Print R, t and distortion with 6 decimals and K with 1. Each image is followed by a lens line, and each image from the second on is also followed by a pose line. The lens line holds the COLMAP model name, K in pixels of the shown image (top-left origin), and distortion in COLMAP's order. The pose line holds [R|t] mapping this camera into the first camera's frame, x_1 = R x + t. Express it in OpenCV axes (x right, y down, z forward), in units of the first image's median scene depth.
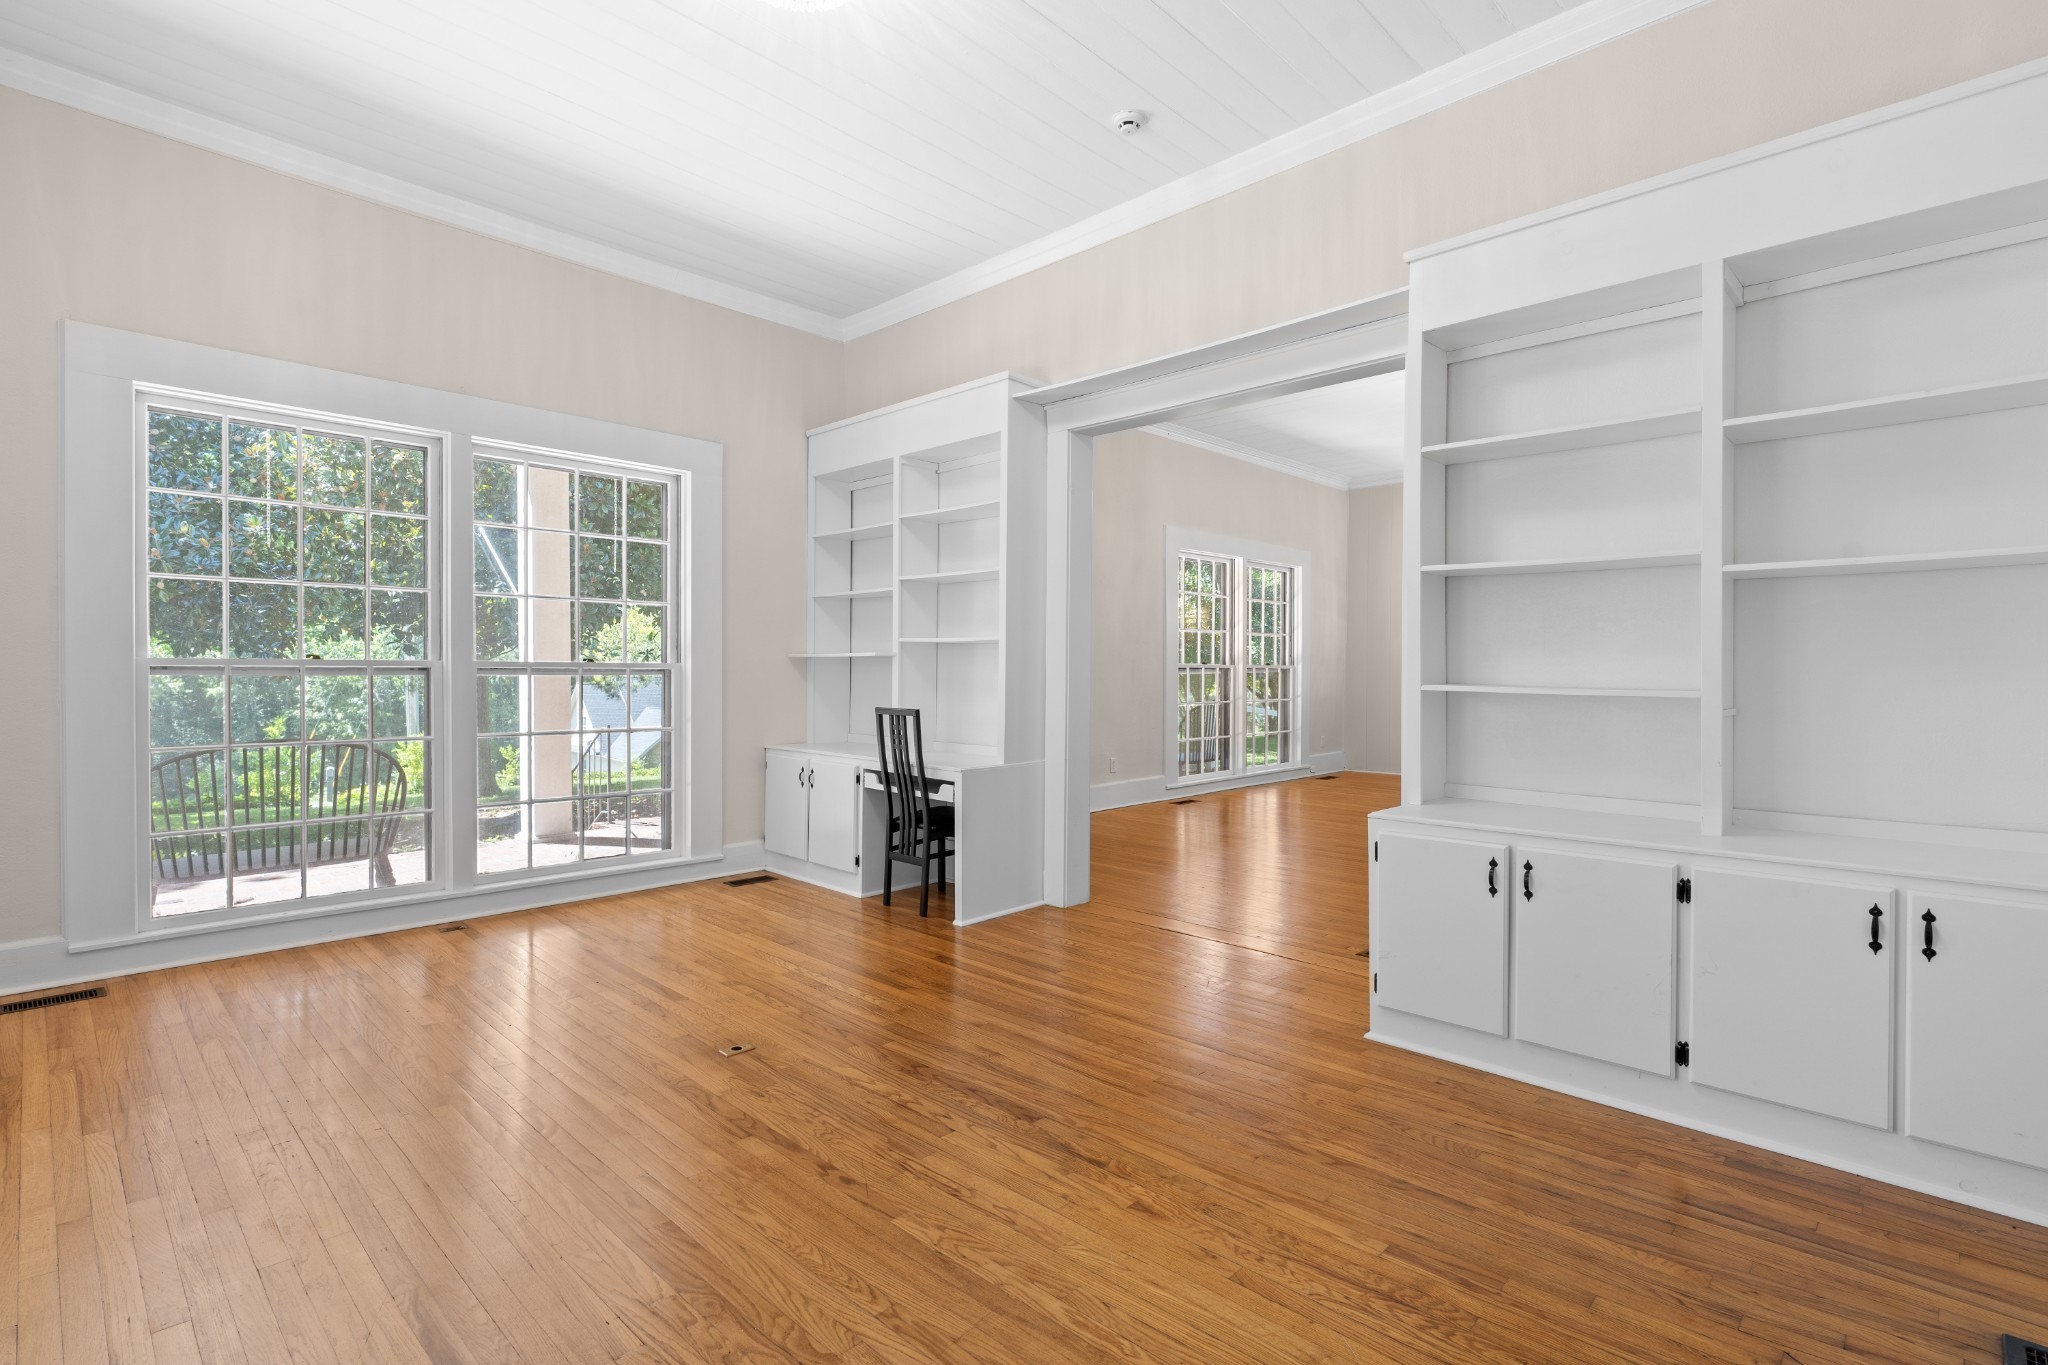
lens RADIAL K [[967.7, 0, 1046.8], [0, 967.7, 683.4], [0, 0, 1]] dist [0.001199, 0.000177]
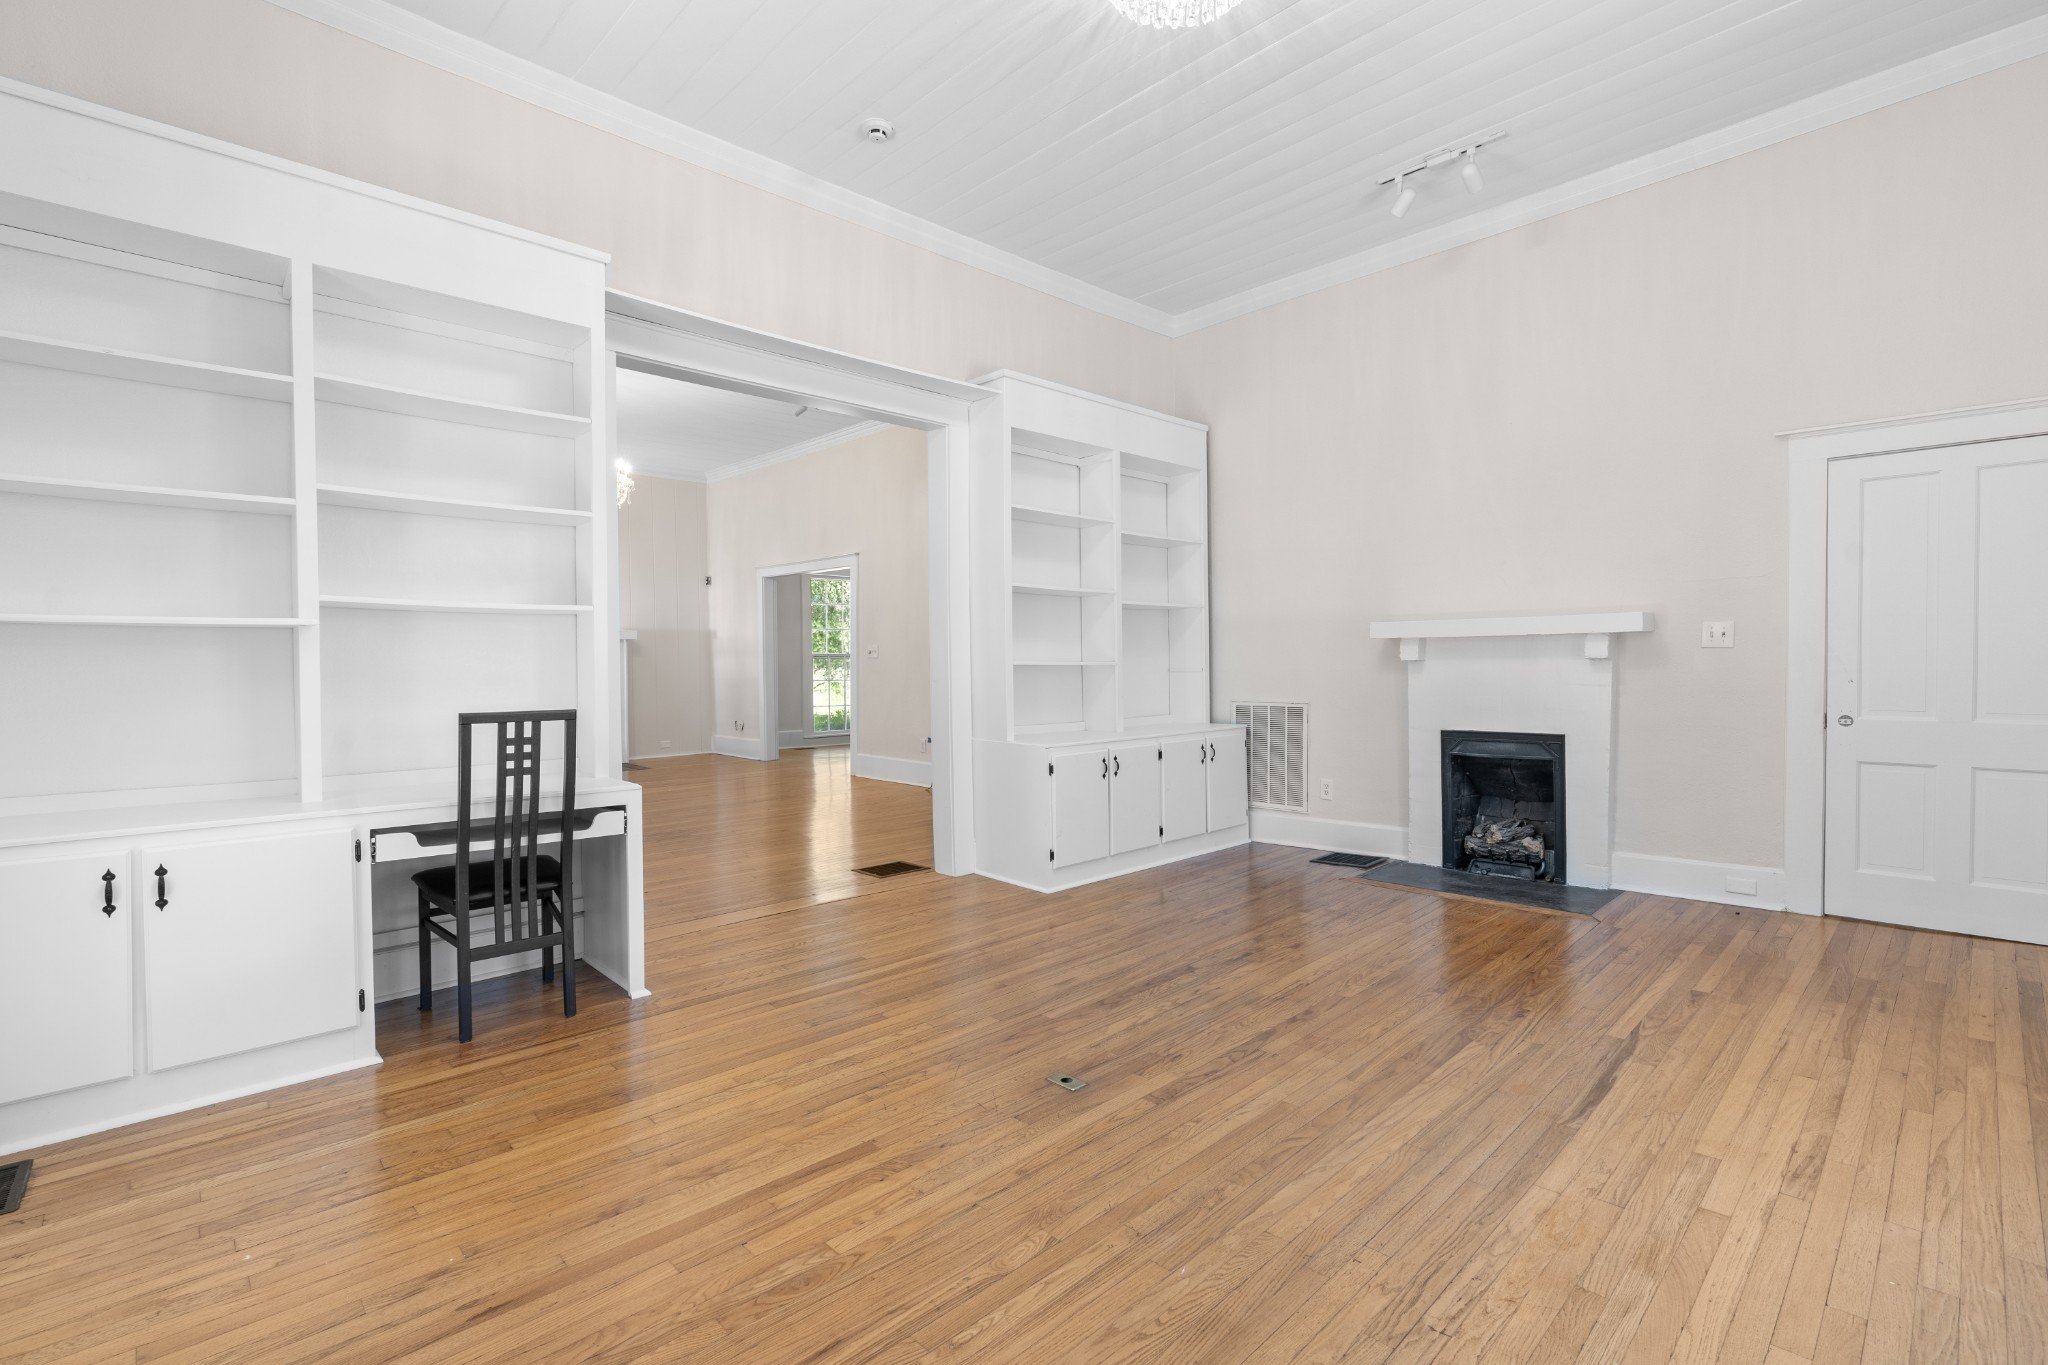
lens RADIAL K [[919.9, 0, 1029.3], [0, 919.9, 679.4], [0, 0, 1]] dist [-0.000092, 0.000343]
pose [[0.047315, -0.041048, 0.998036, -0.960396], [0.002477, 0.999157, 0.040977, -0.026875], [-0.998877, 0.000533, 0.047377, 0.819249]]
